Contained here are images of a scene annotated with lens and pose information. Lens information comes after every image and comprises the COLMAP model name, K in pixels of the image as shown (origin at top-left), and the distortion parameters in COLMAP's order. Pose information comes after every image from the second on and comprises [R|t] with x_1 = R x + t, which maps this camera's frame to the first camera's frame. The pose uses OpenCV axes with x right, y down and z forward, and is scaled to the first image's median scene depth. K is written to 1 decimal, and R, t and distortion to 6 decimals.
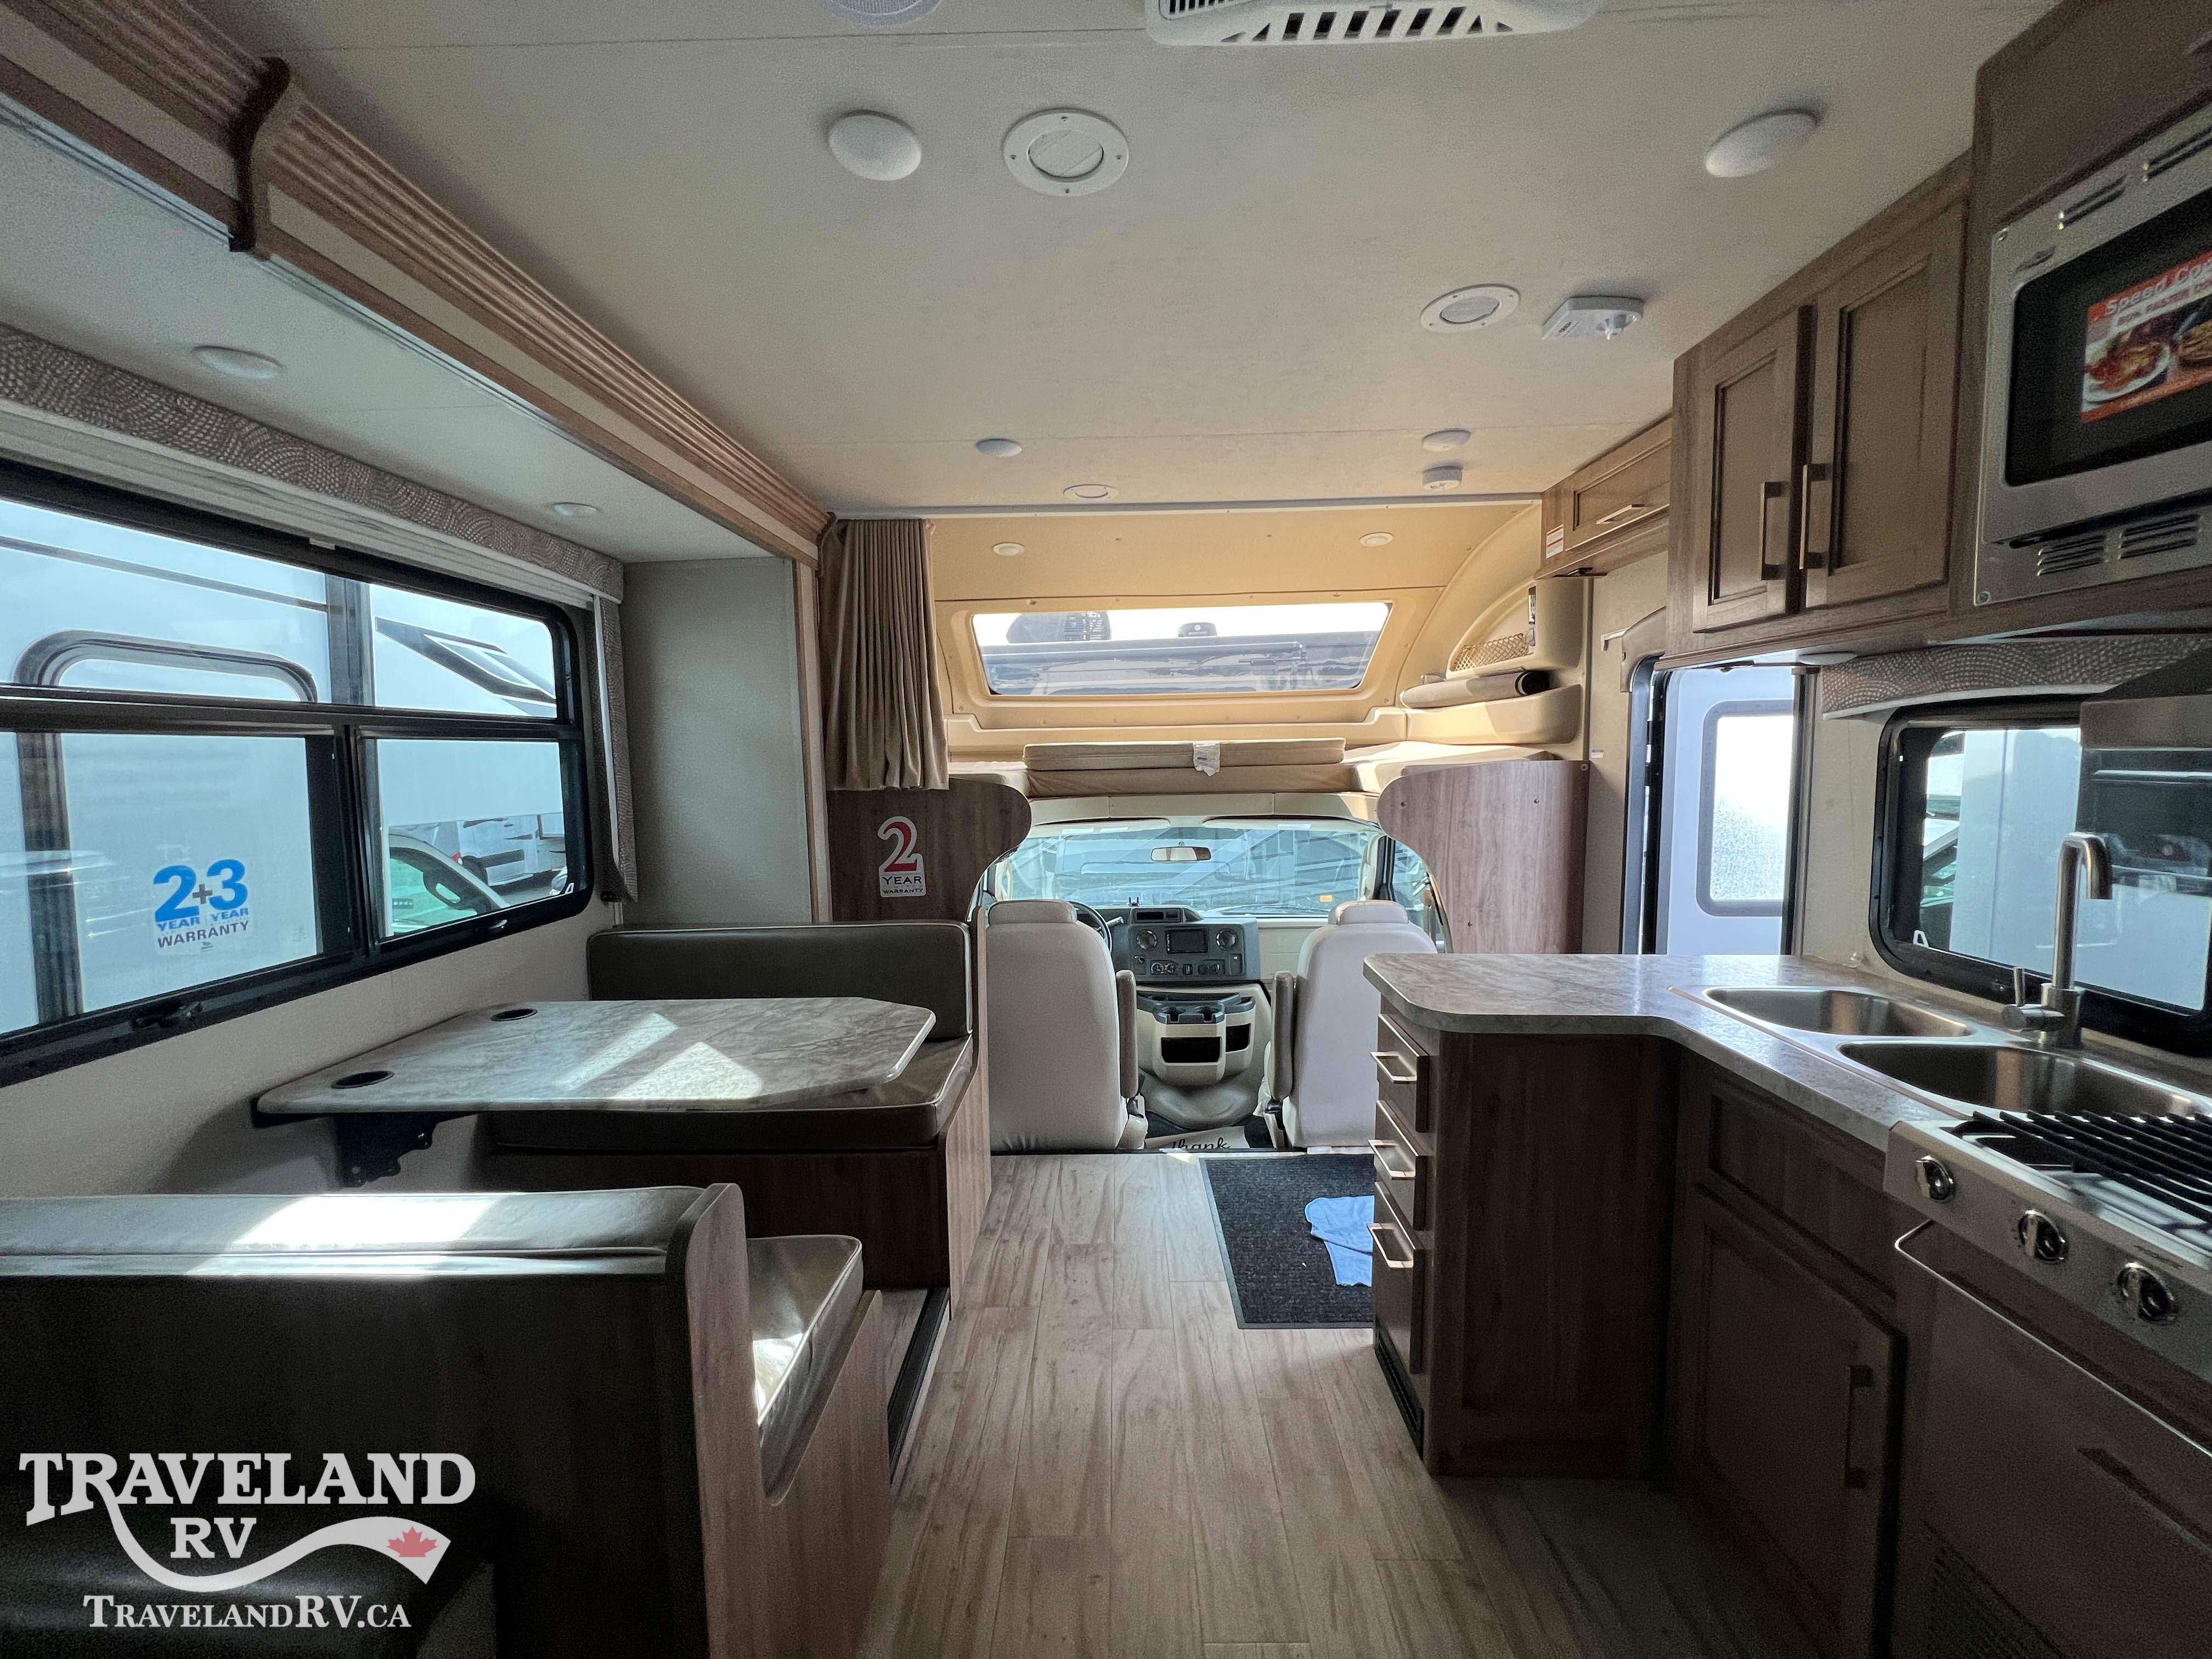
lens RADIAL K [[885.8, 0, 1105.0], [0, 885.8, 827.7], [0, 0, 1]] dist [-0.001930, 0.000078]
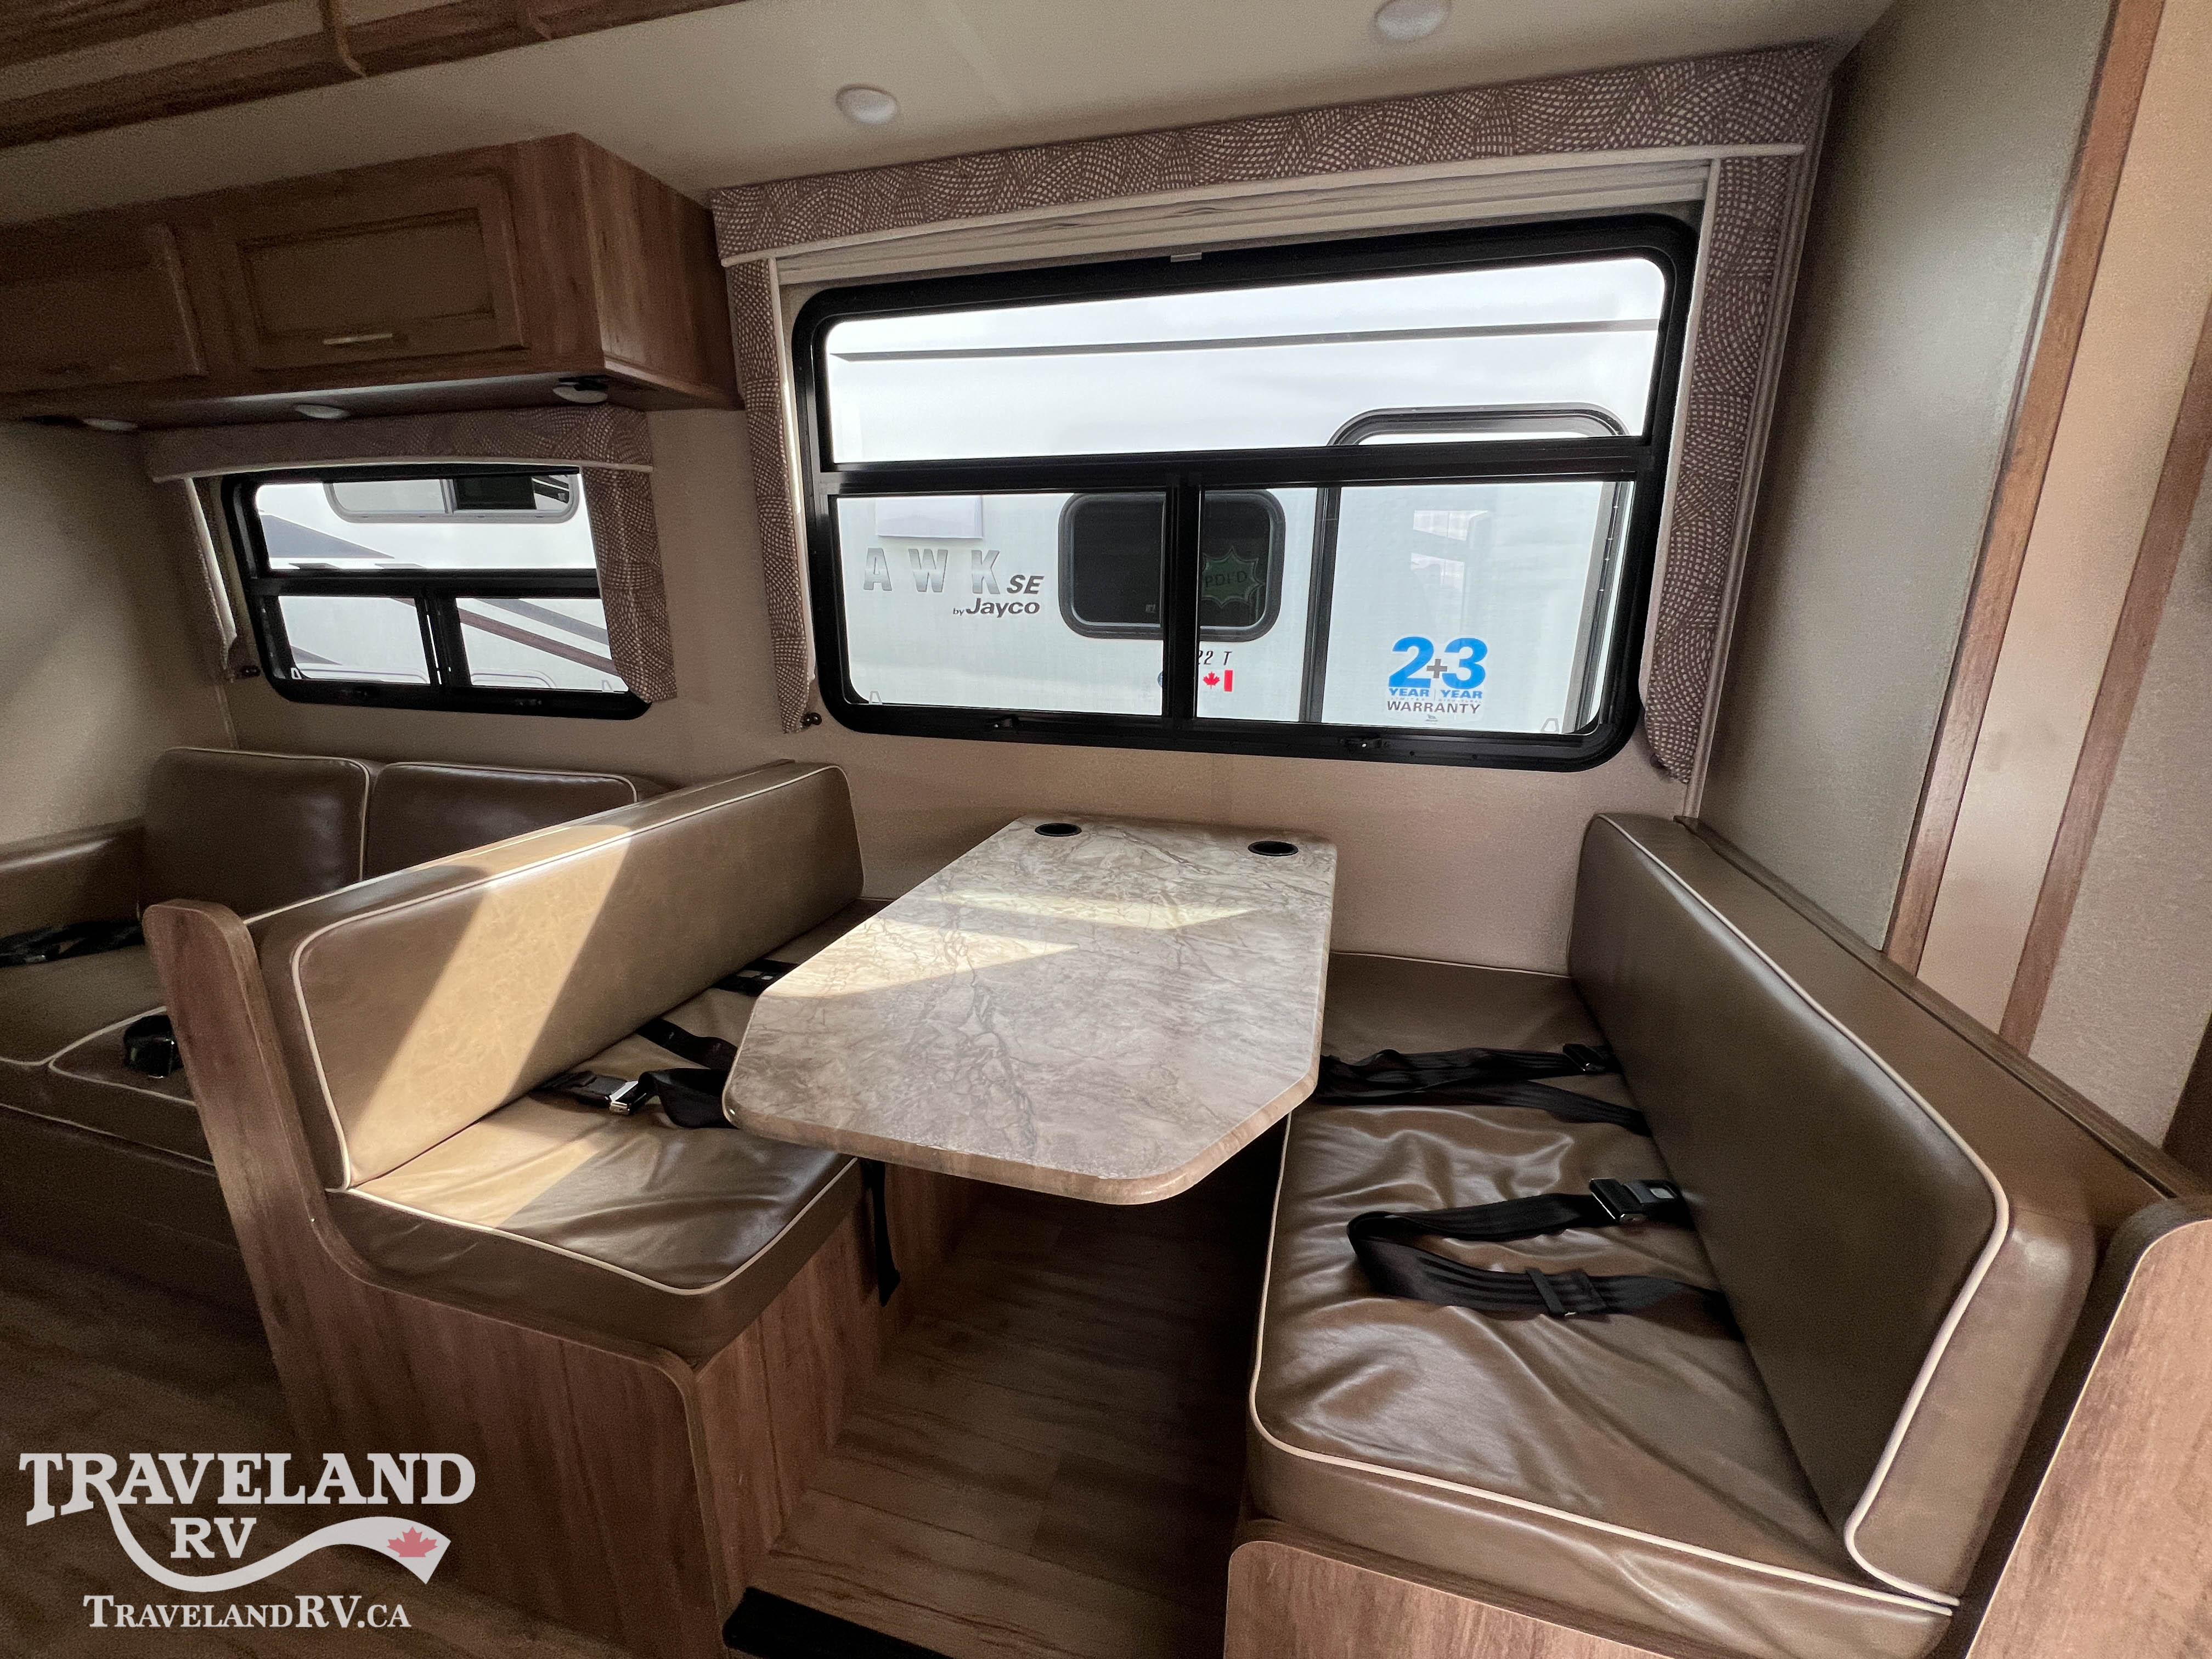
lens RADIAL K [[884.3, 0, 1104.7], [0, 884.3, 827.6], [0, 0, 1]] dist [-0.001884, 0.000033]
pose [[-0.258392, 0.271842, -0.927004, 0.116338], [-0.081847, 0.949980, 0.301394, -0.038349], [0.962567, 0.153750, -0.223218, 1.236347]]
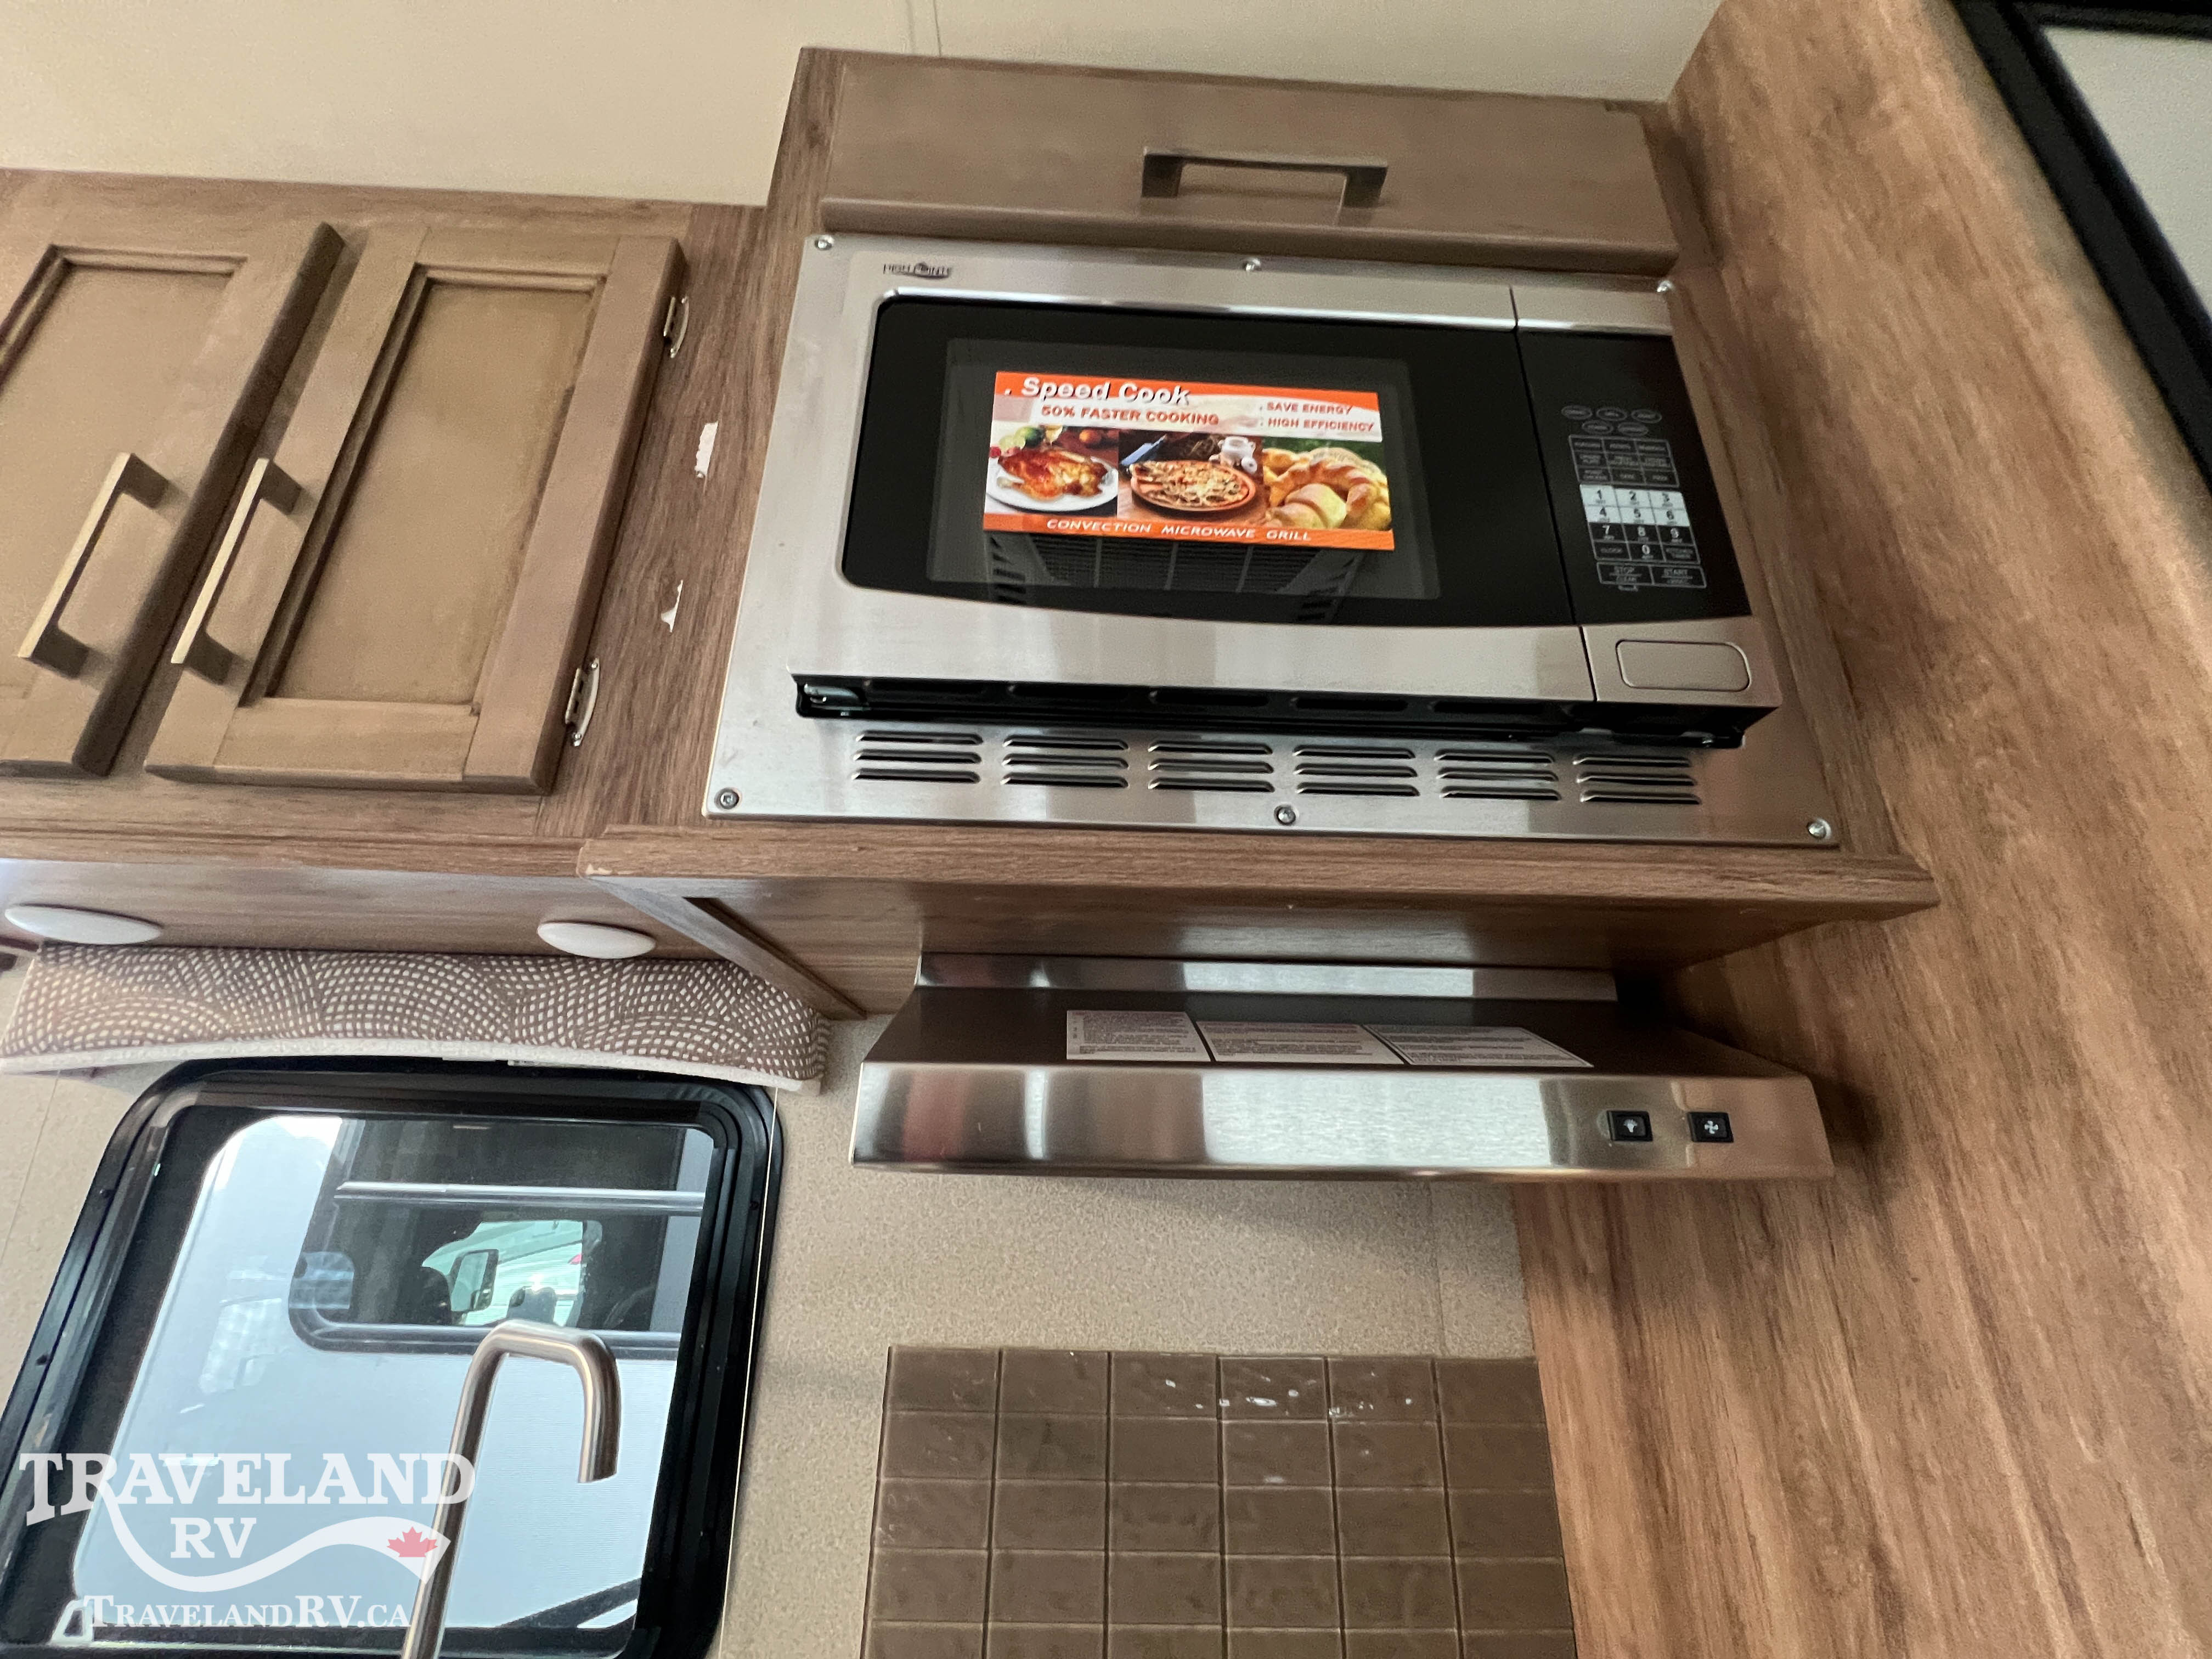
lens RADIAL K [[884.3, 0, 1104.7], [0, 884.3, 827.6], [0, 0, 1]] dist [-0.001884, 0.000033]
pose [[-0.062145, 0.363959, 0.929339, 0.363524], [0.064071, 0.930673, -0.360197, -0.047226], [-0.996009, 0.037159, -0.081156, 0.535373]]
